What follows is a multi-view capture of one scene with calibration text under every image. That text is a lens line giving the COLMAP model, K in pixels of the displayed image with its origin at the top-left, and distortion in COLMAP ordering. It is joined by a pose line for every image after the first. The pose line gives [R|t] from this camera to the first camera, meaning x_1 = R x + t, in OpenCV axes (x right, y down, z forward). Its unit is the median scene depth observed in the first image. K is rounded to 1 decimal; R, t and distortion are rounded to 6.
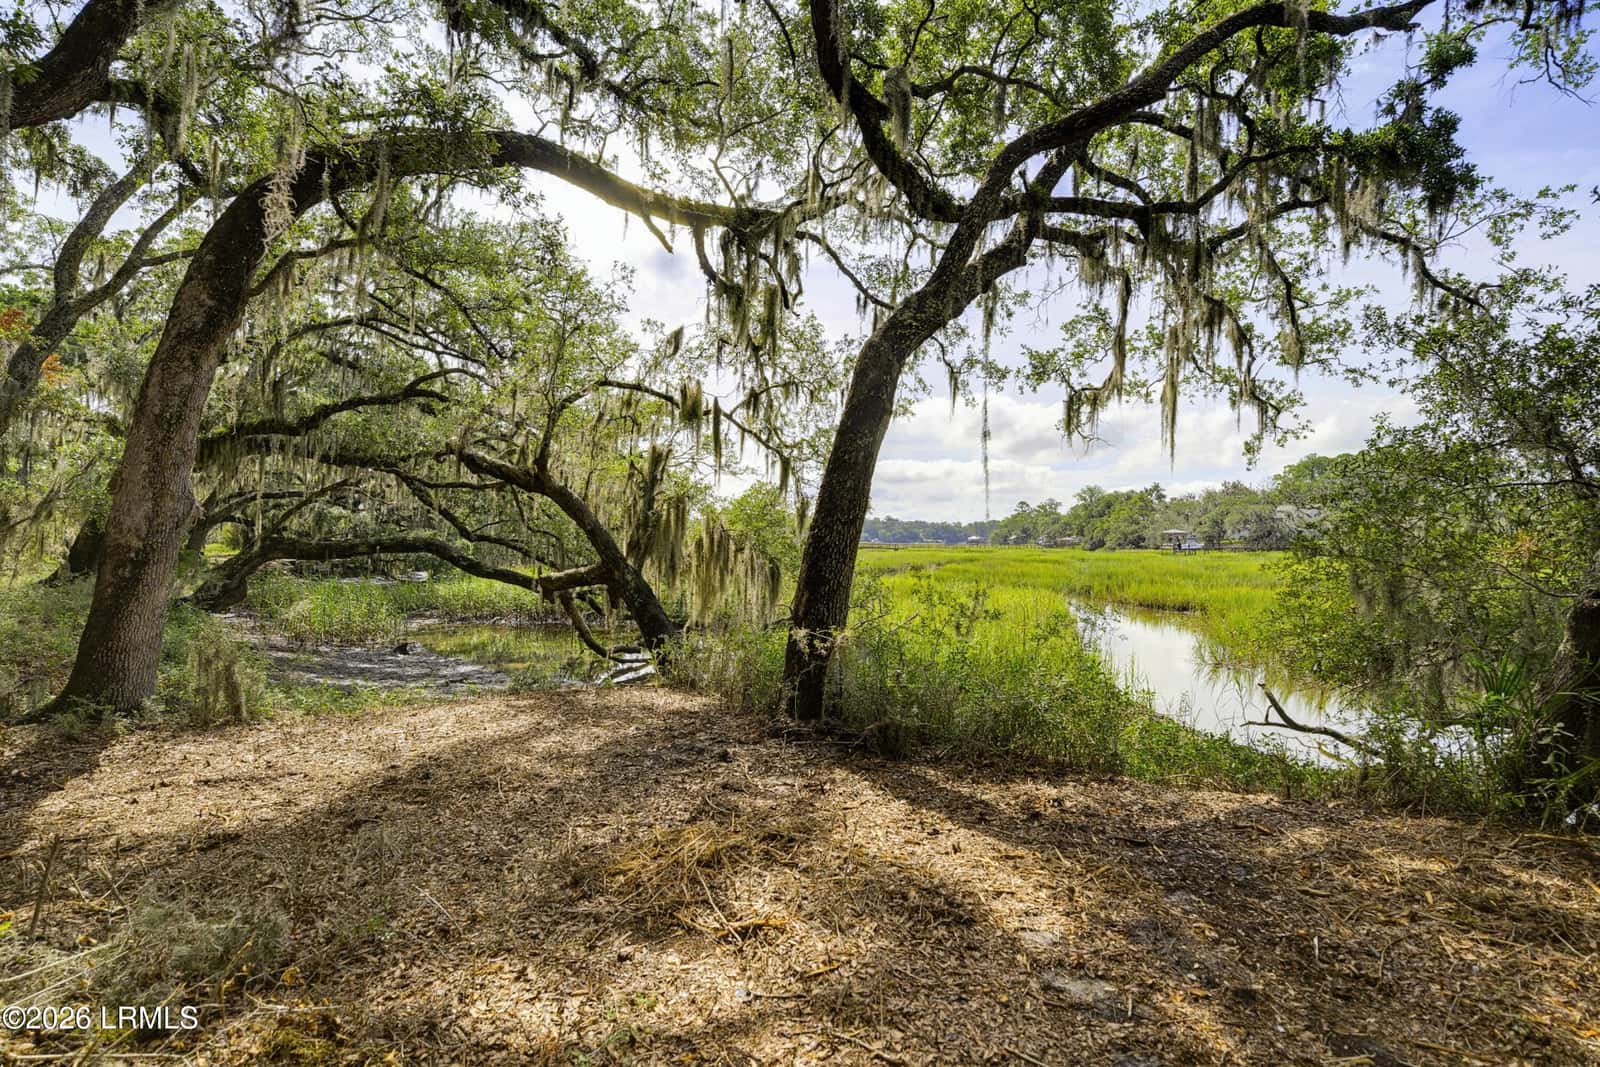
lens RADIAL K [[727.5, 0, 795.4], [0, 727.5, 573.6], [0, 0, 1]] dist [-0.031593, 0.006616]
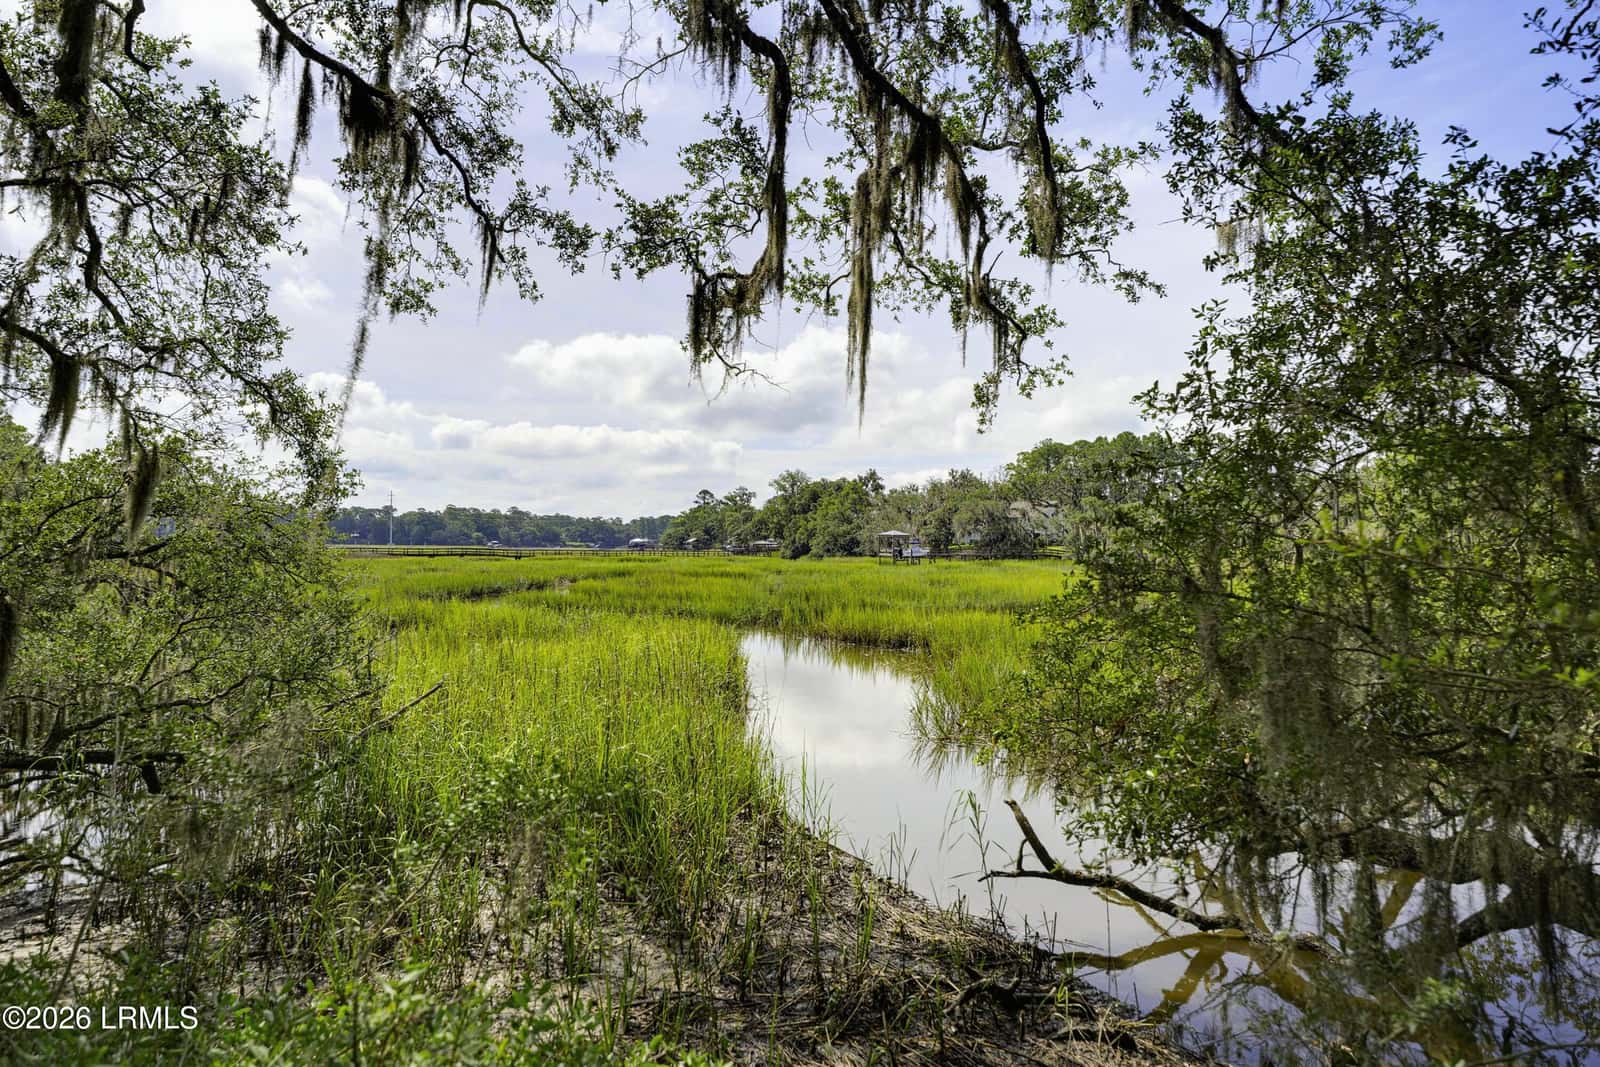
lens RADIAL K [[1053.1, 0, 801.6], [0, 1053.1, 539.2], [0, 0, 1]] dist [0.026618, -0.000003]
pose [[0.923323, 0.007025, 0.383959, 0.145905], [0.012167, 0.998796, -0.047534, -0.013303], [-0.383830, 0.048561, 0.922126, 0.235741]]
